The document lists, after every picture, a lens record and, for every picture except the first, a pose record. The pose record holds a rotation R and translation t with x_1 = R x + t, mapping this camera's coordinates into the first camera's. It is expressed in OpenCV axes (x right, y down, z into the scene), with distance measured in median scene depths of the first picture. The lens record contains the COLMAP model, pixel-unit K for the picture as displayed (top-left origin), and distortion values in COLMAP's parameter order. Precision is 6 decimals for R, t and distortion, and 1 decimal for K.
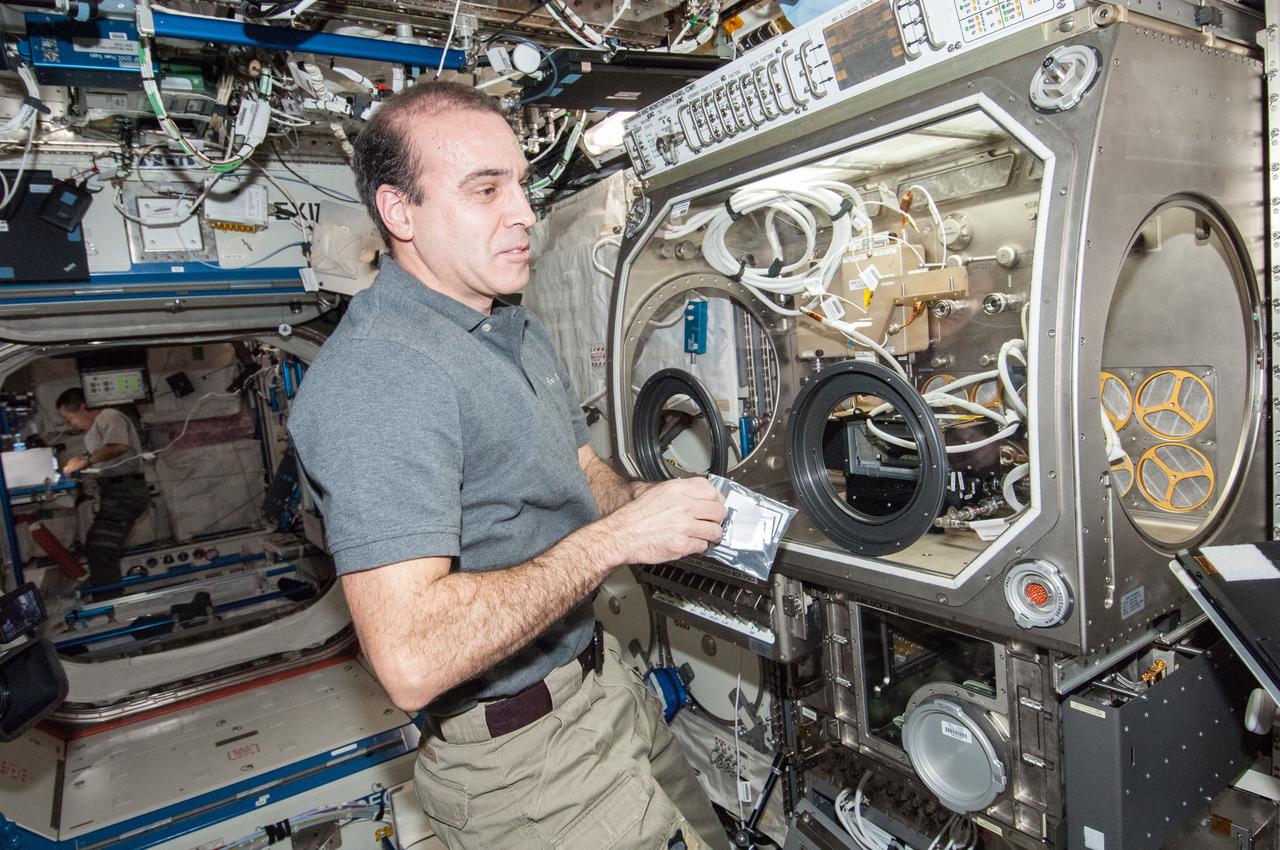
lens RADIAL K [[796.9, 0, 638.7], [0, 796.9, 425.6], [0, 0, 1]] dist [-0.006582, -0.000006]
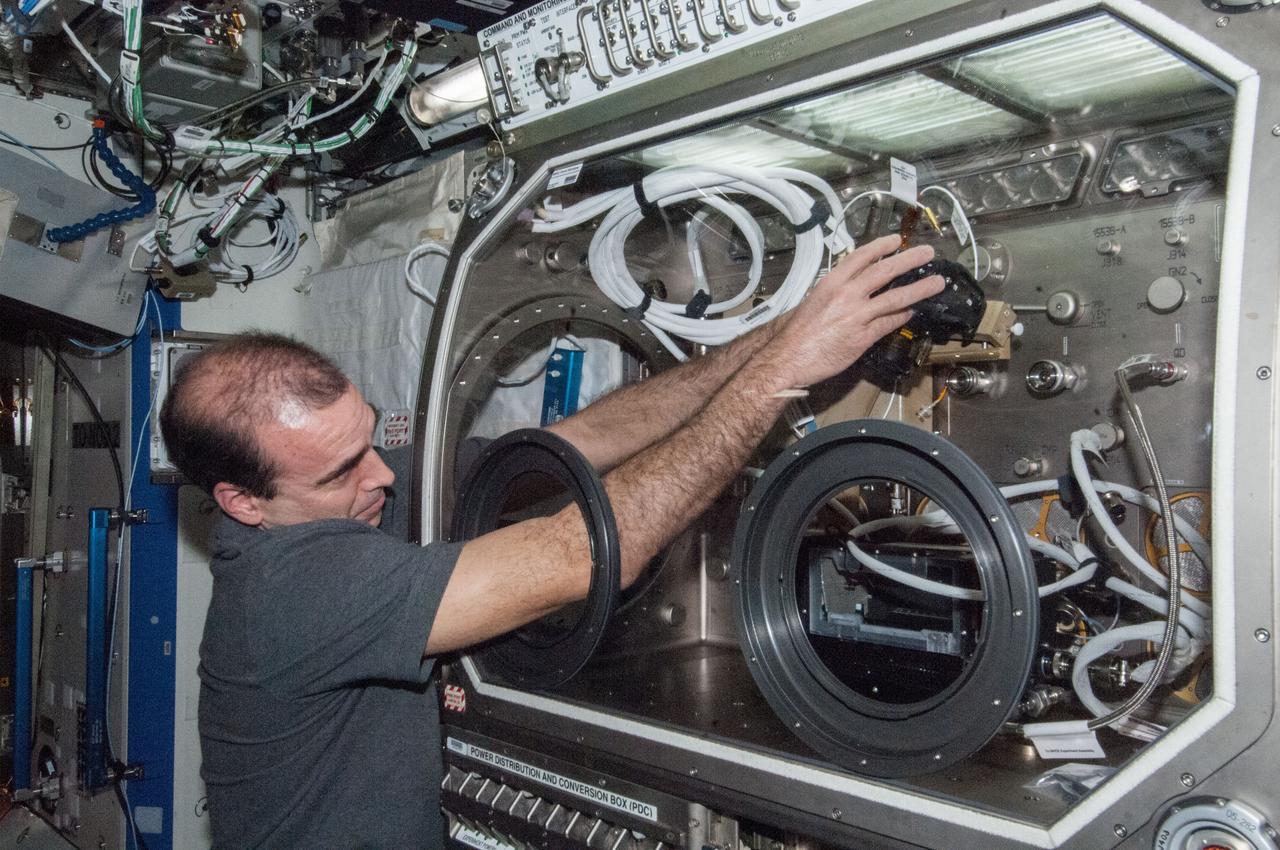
lens RADIAL K [[1109.3, 0, 644.9], [0, 1109.3, 424.7], [0, 0, 1]] dist [0.033359, -0.004673]
pose [[0.980524, 0.096816, 0.170876, -0.013942], [-0.072358, 0.986932, -0.143975, 0.031768], [-0.182582, 0.128807, 0.974717, 0.170565]]
